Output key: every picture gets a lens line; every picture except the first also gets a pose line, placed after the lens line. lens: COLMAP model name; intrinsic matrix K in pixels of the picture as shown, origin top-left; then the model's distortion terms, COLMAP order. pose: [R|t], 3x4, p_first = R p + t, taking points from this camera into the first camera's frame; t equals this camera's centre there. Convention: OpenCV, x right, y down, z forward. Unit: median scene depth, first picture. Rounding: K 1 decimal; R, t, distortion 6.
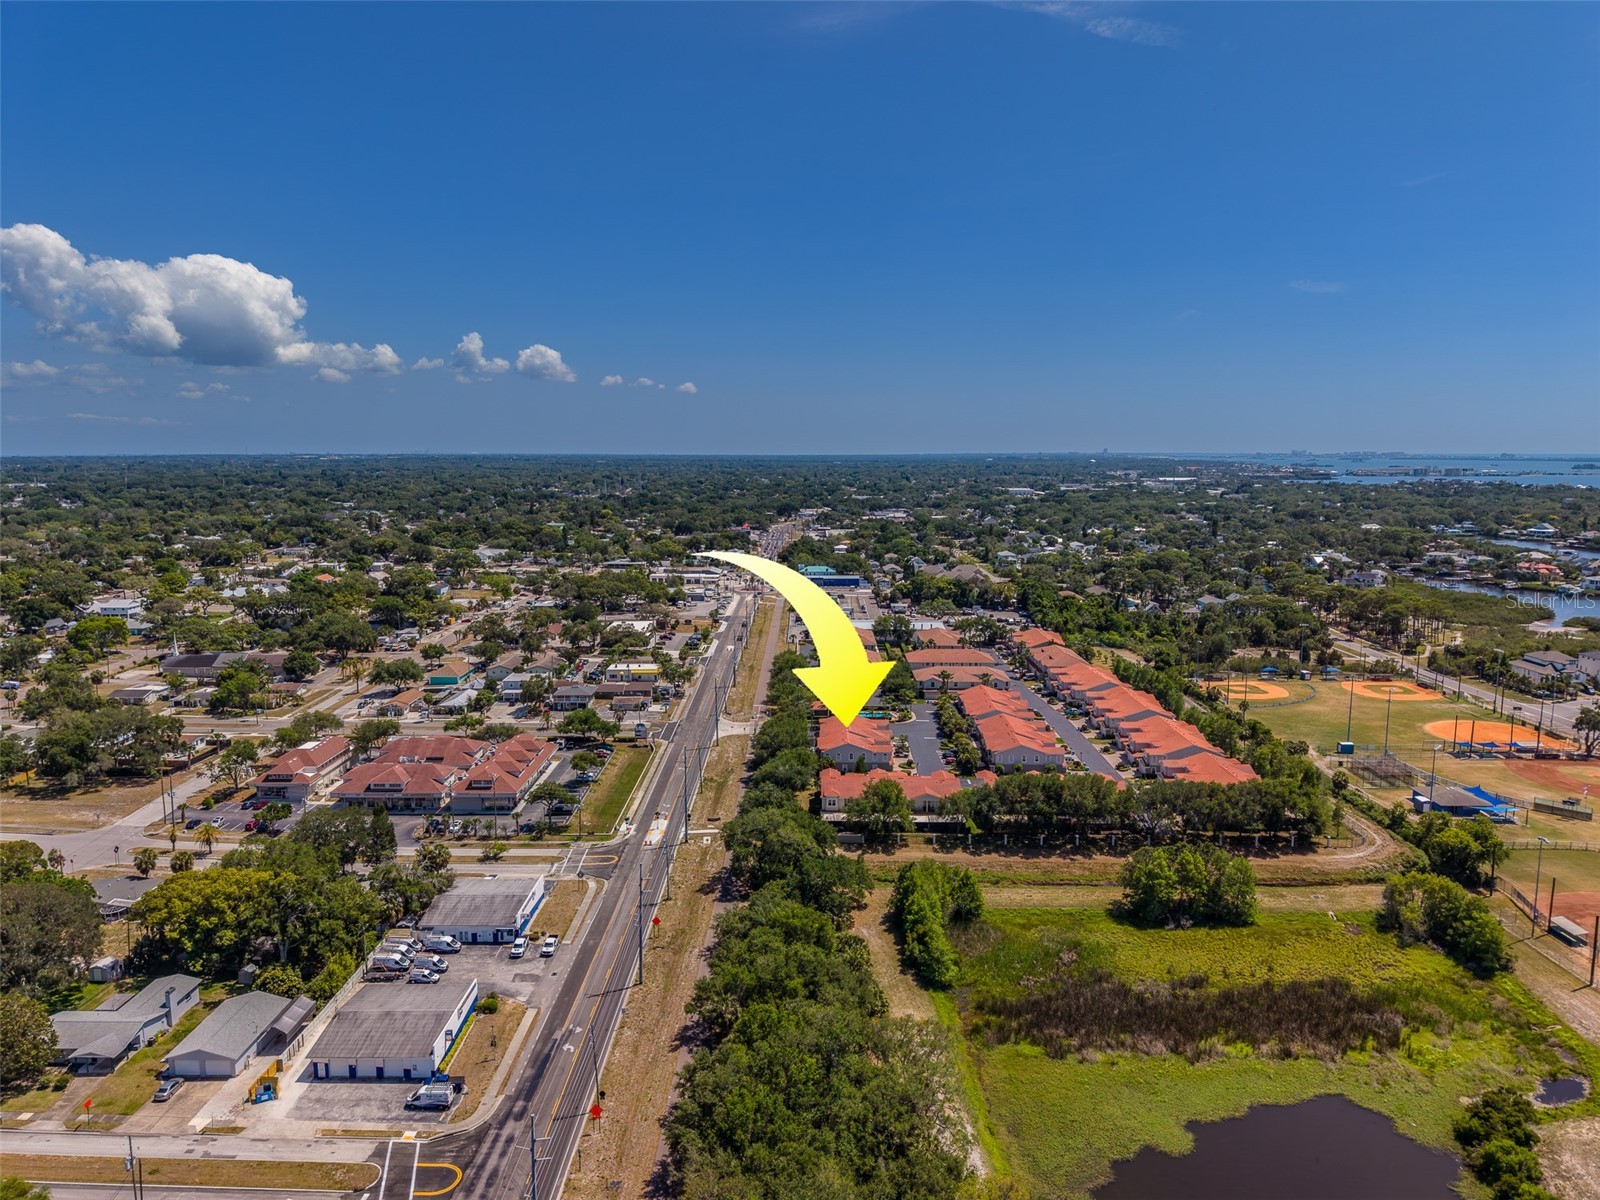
lens RADIAL K [[1066.6, 0, 797.3], [0, 1066.6, 599.3], [0, 0, 1]] dist [0.030181, -0.030997]
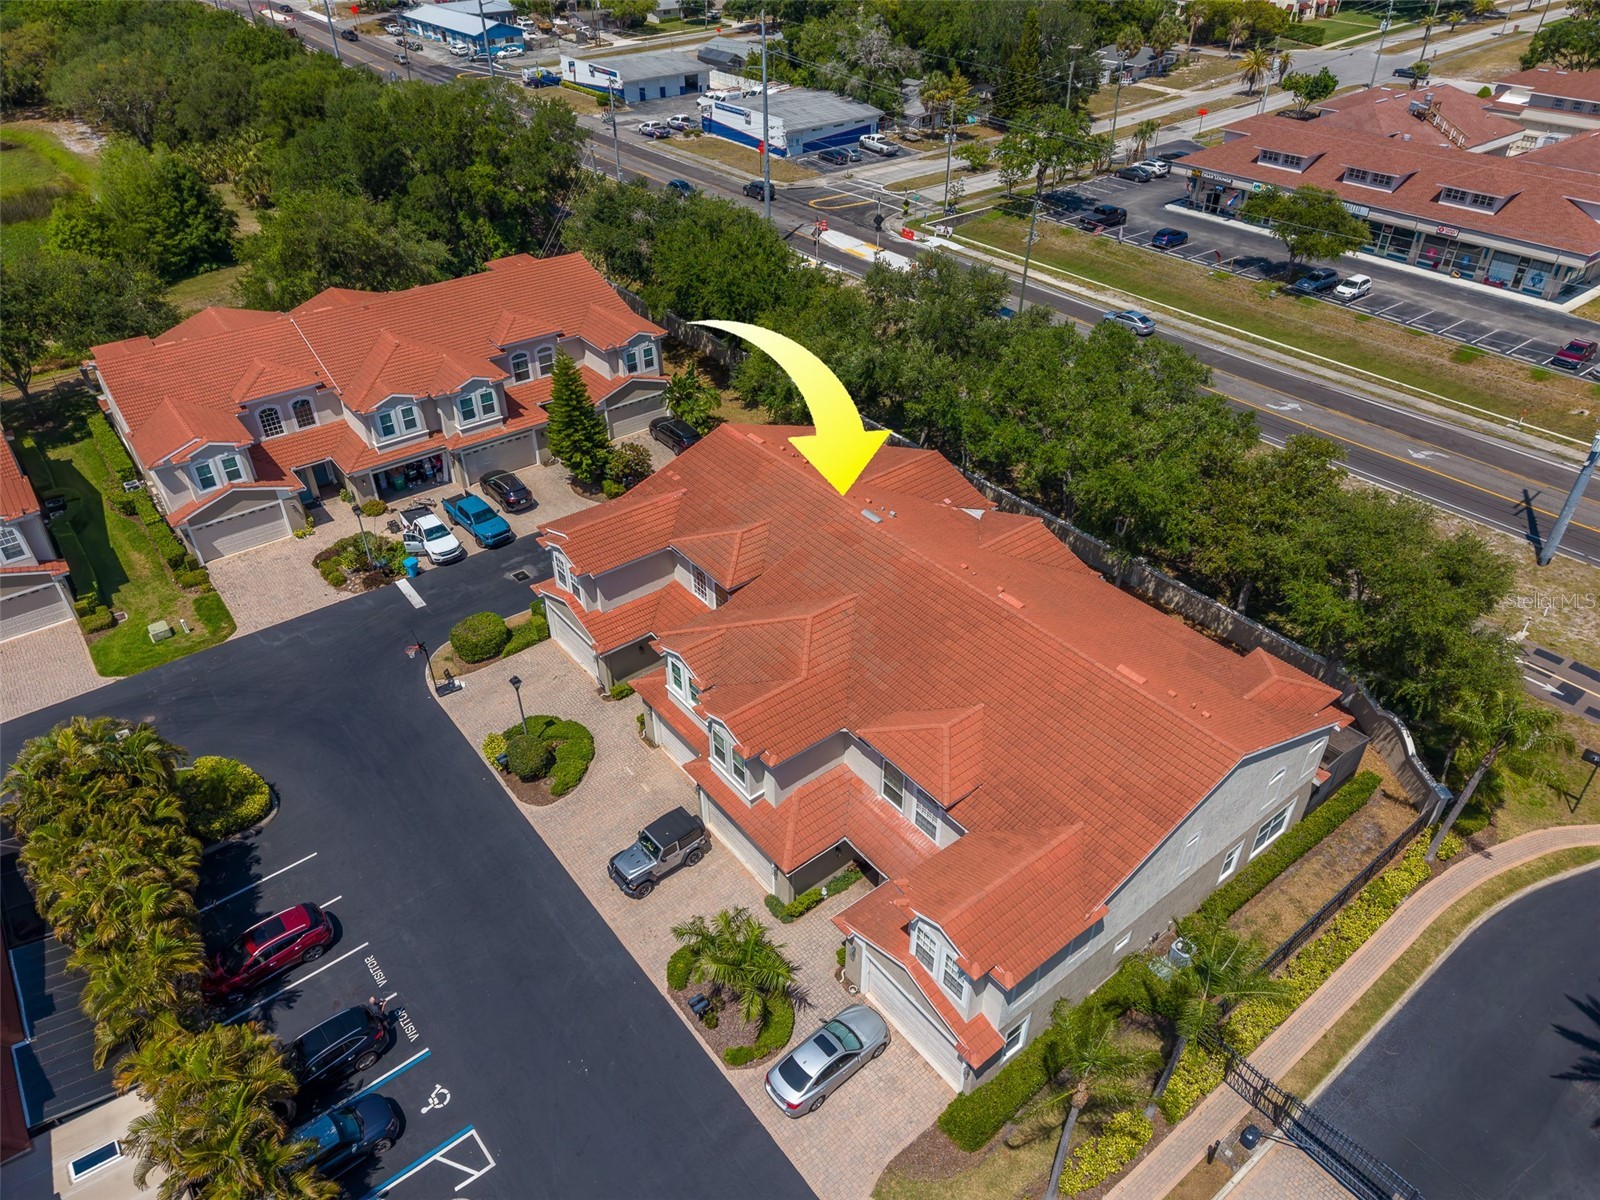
lens RADIAL K [[1072.8, 0, 800.0], [0, 1072.8, 600.0], [0, 0, 1]] dist [0.022034, -0.017520]
pose [[-0.778014, 0.368519, -0.508810, 0.141700], [-0.084988, 0.740707, 0.666431, 0.020807], [0.622471, 0.561736, -0.544961, 1.055865]]
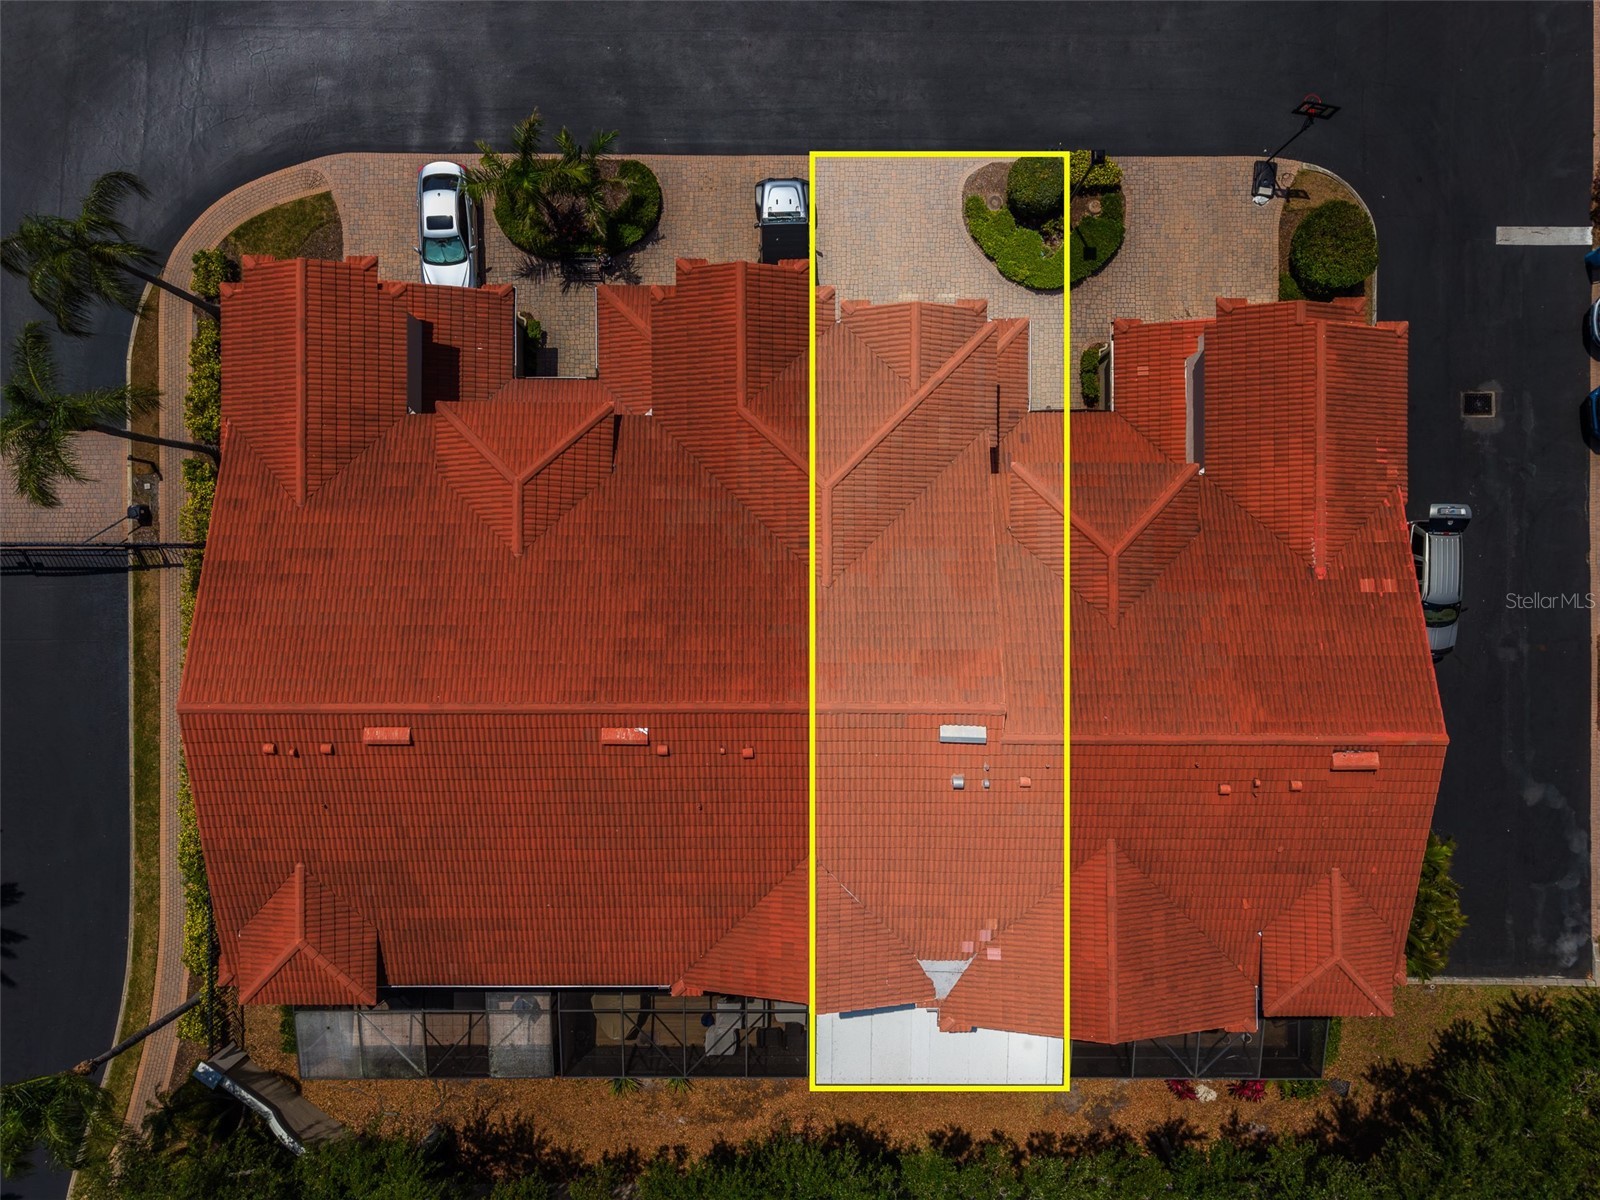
lens RADIAL K [[1120.1, 0, 794.5], [0, 1120.1, 612.5], [0, 0, 1]] dist [-0.047020, 0.045638]
pose [[-0.014559, -0.999879, -0.005390, 0.055816], [0.140168, -0.007379, 0.990100, 0.025606], [-0.990021, 0.013659, 0.140258, 0.966925]]
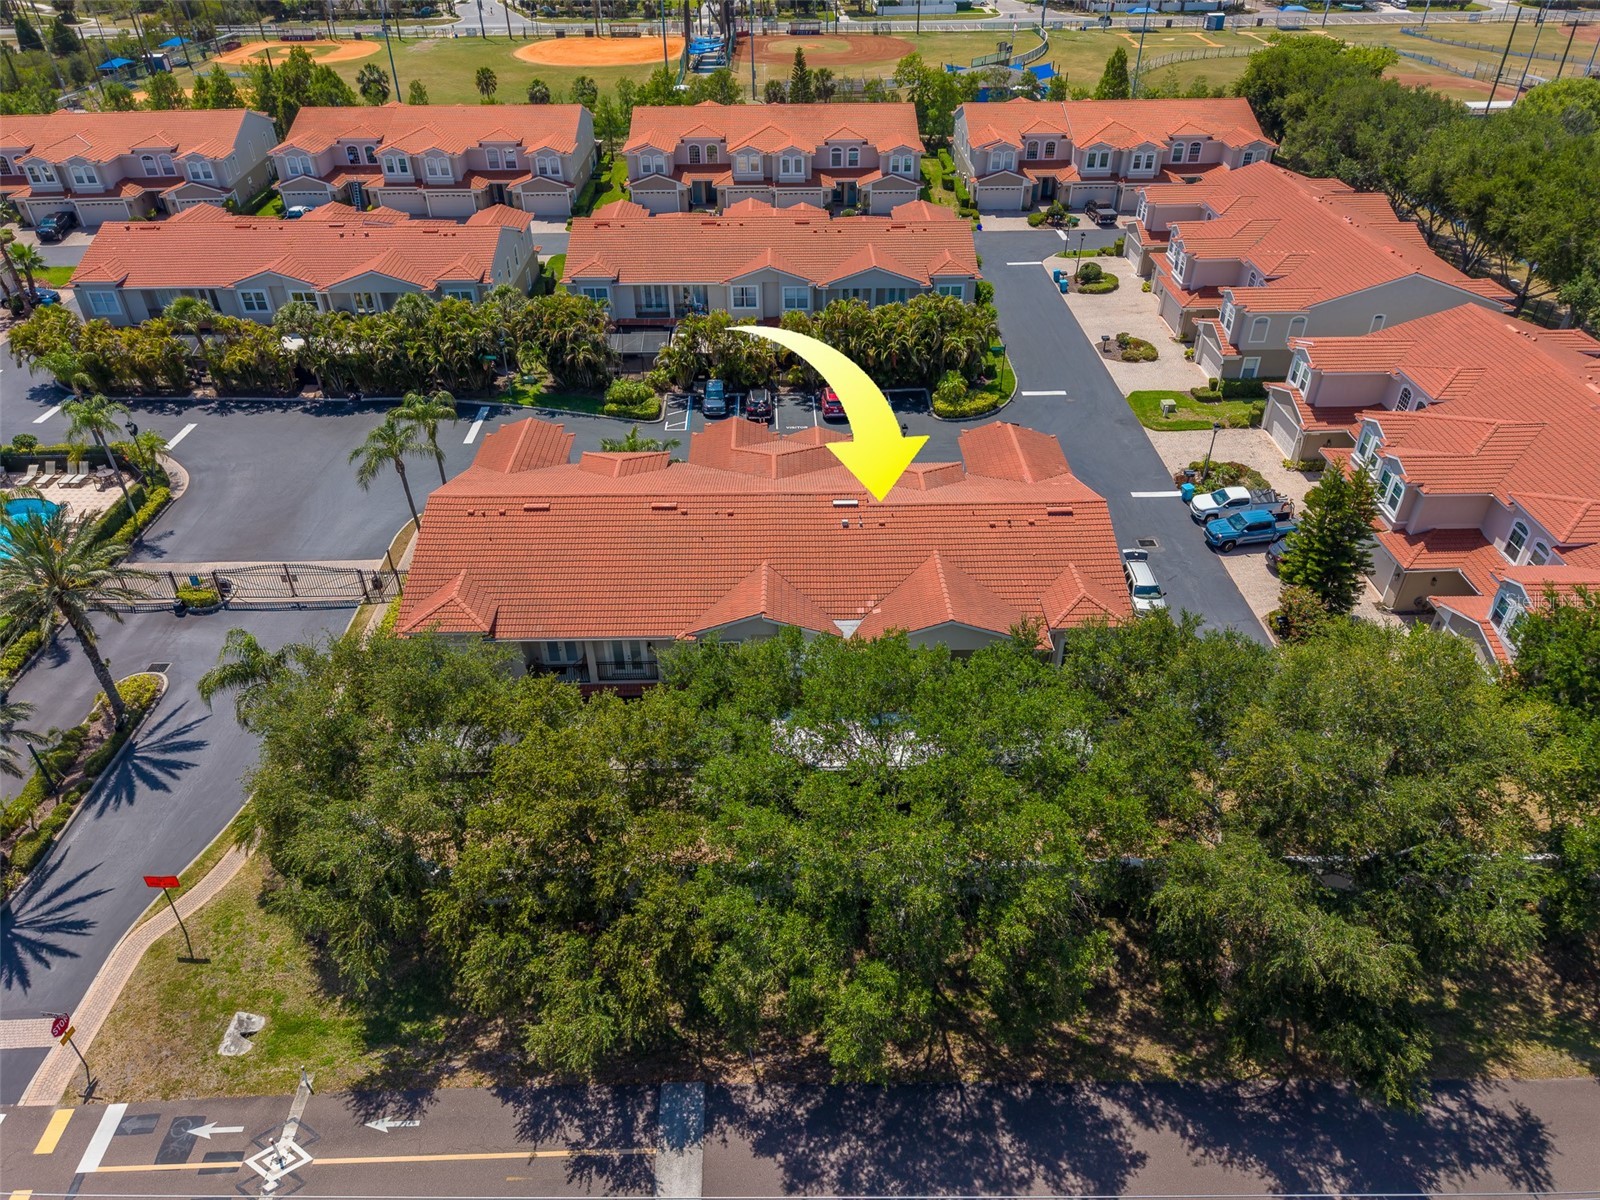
lens RADIAL K [[1076.4, 0, 800.0], [0, 1076.4, 600.0], [0, 0, 1]] dist [0.028362, -0.033274]
pose [[-0.030308, -0.583615, 0.811464, -0.101230], [0.148906, 0.800142, 0.581034, 0.032780], [-0.988387, 0.138441, 0.062653, 0.964720]]
